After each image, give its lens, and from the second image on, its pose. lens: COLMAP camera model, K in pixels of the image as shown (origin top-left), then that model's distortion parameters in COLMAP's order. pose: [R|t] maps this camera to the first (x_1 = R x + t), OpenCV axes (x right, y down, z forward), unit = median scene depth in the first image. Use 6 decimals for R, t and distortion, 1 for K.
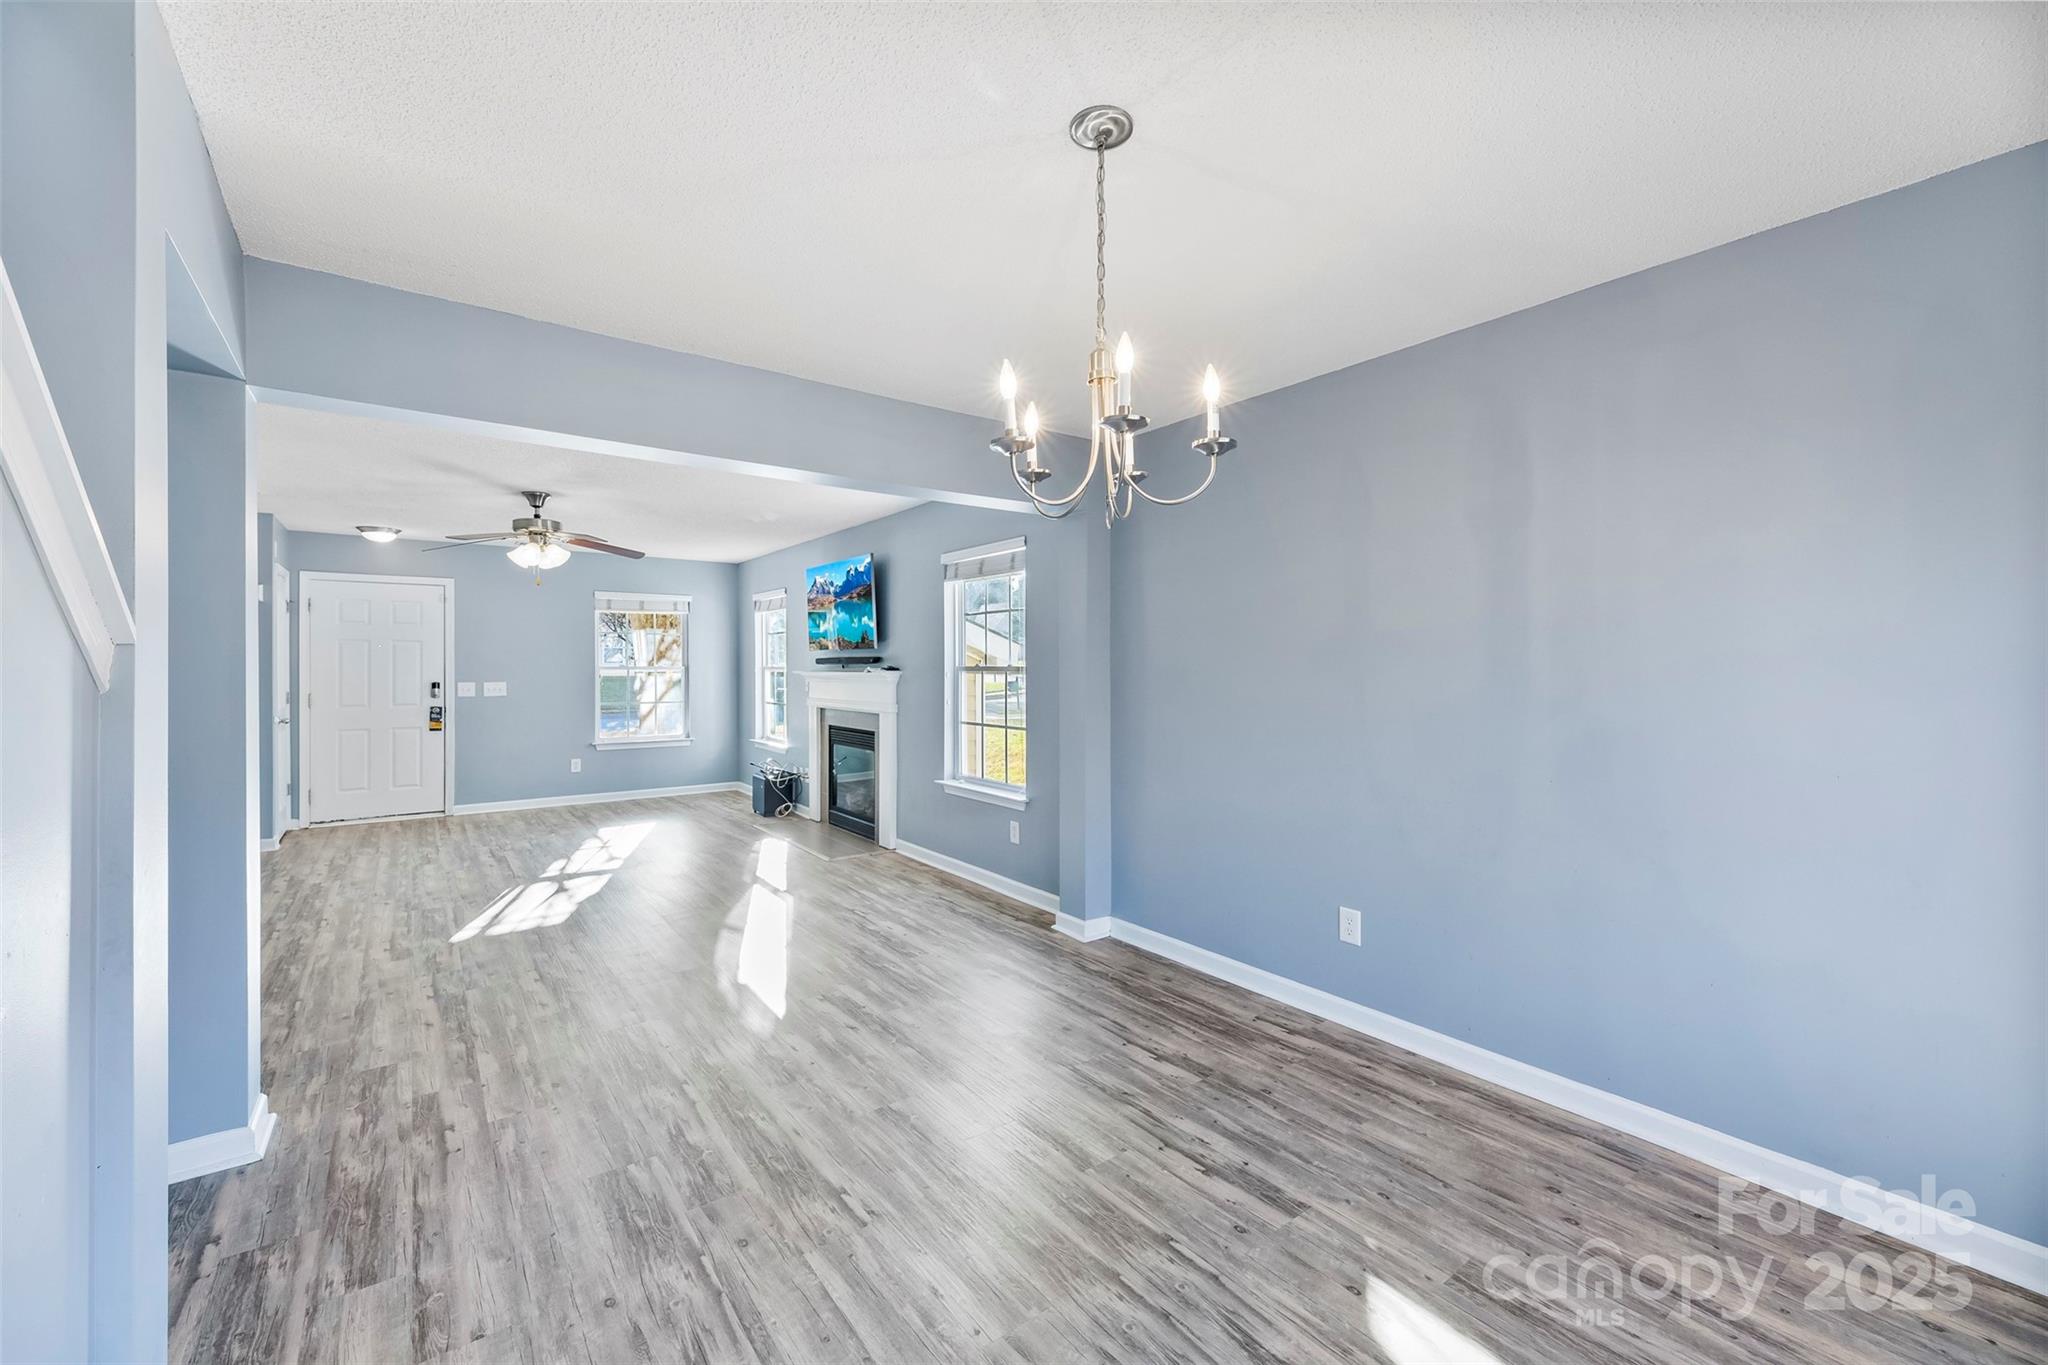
lens RADIAL K [[811.6, 0, 1022.1], [0, 811.6, 668.1], [0, 0, 1]] dist [0.000415, 0.000374]
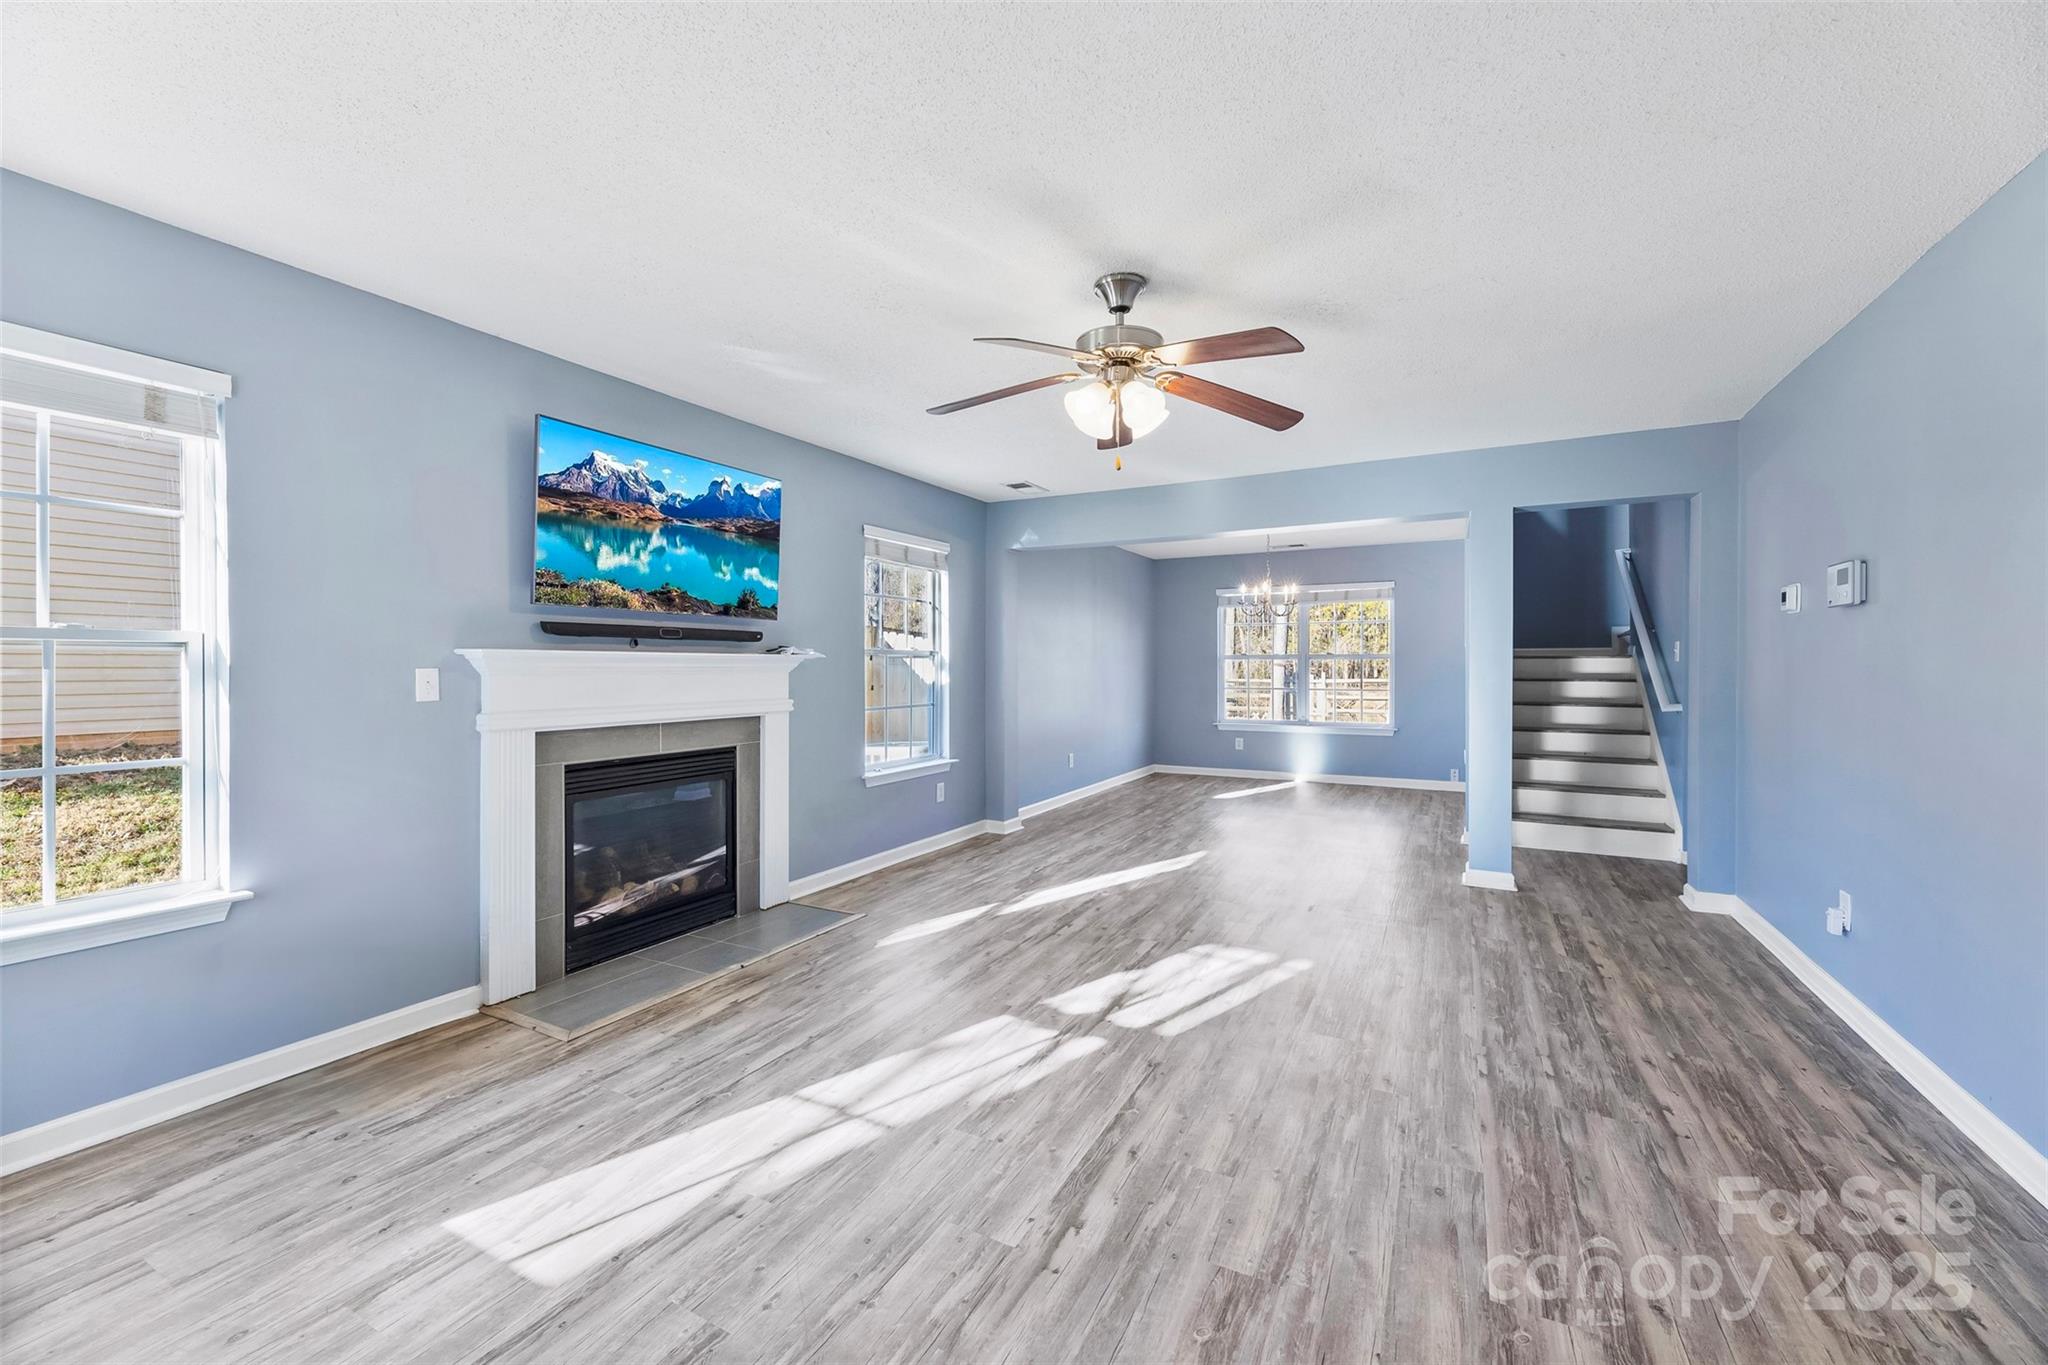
lens RADIAL K [[811.6, 0, 1022.1], [0, 811.6, 668.1], [0, 0, 1]] dist [0.000415, 0.000374]
pose [[-0.422292, -0.003528, 0.906453, -0.849652], [0.002408, 0.999985, 0.005015, 0.013252], [-0.906457, 0.004301, -0.422277, 1.053200]]
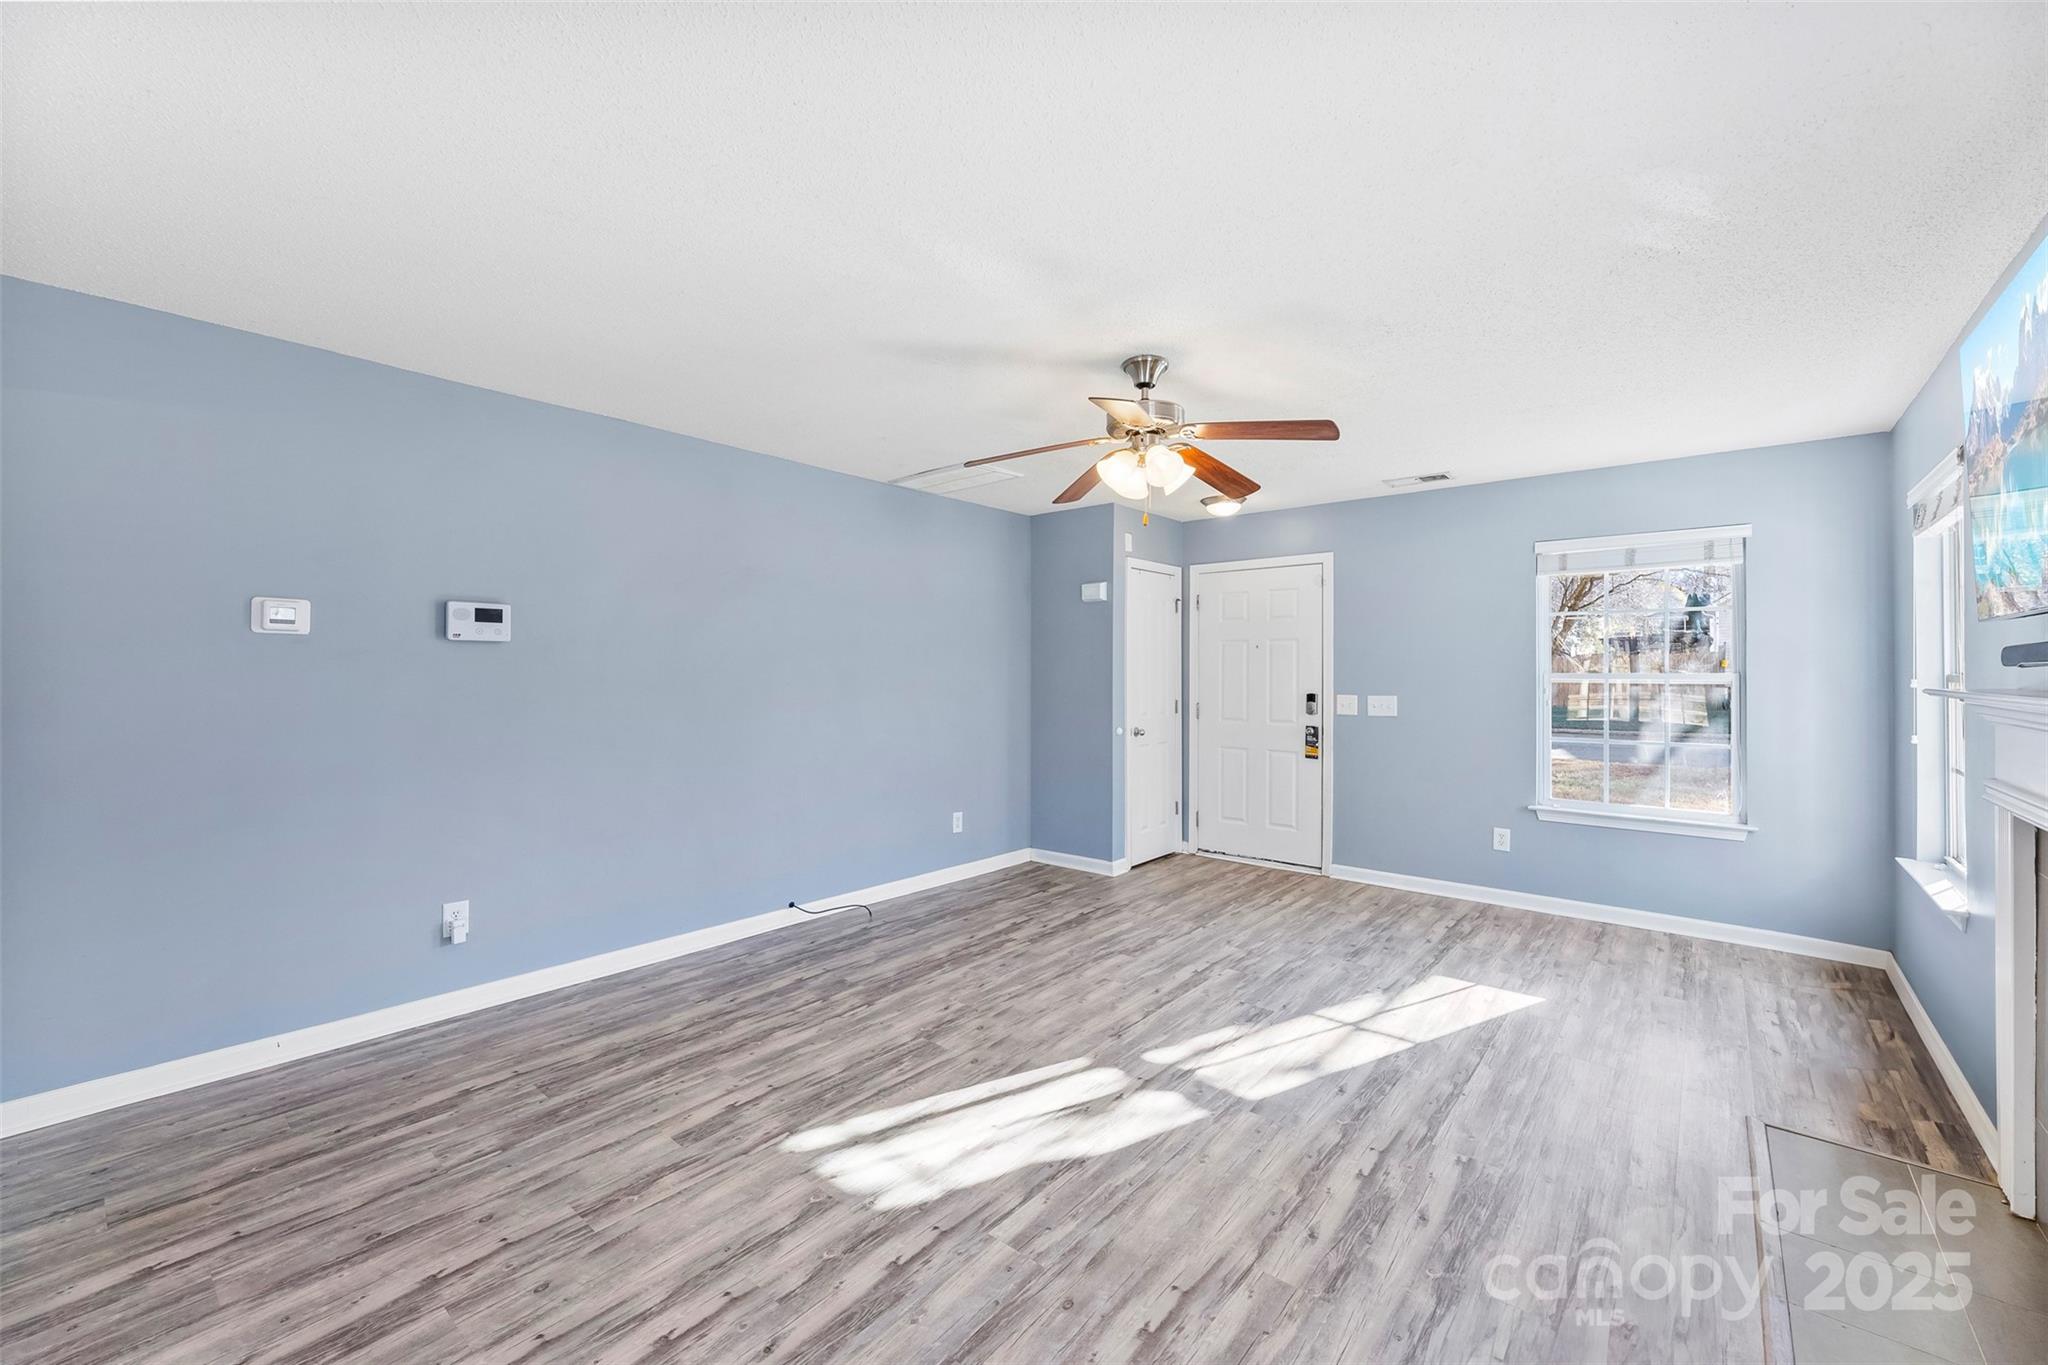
lens RADIAL K [[819.7, 0, 1024.1], [0, 819.7, 667.6], [0, 0, 1]] dist [-0.001086, -0.000088]
pose [[0.227611, -0.004513, -0.973742, -0.055798], [-0.006434, 0.999960, -0.006138, -0.000269], [0.973731, 0.007662, 0.227573, 0.660848]]
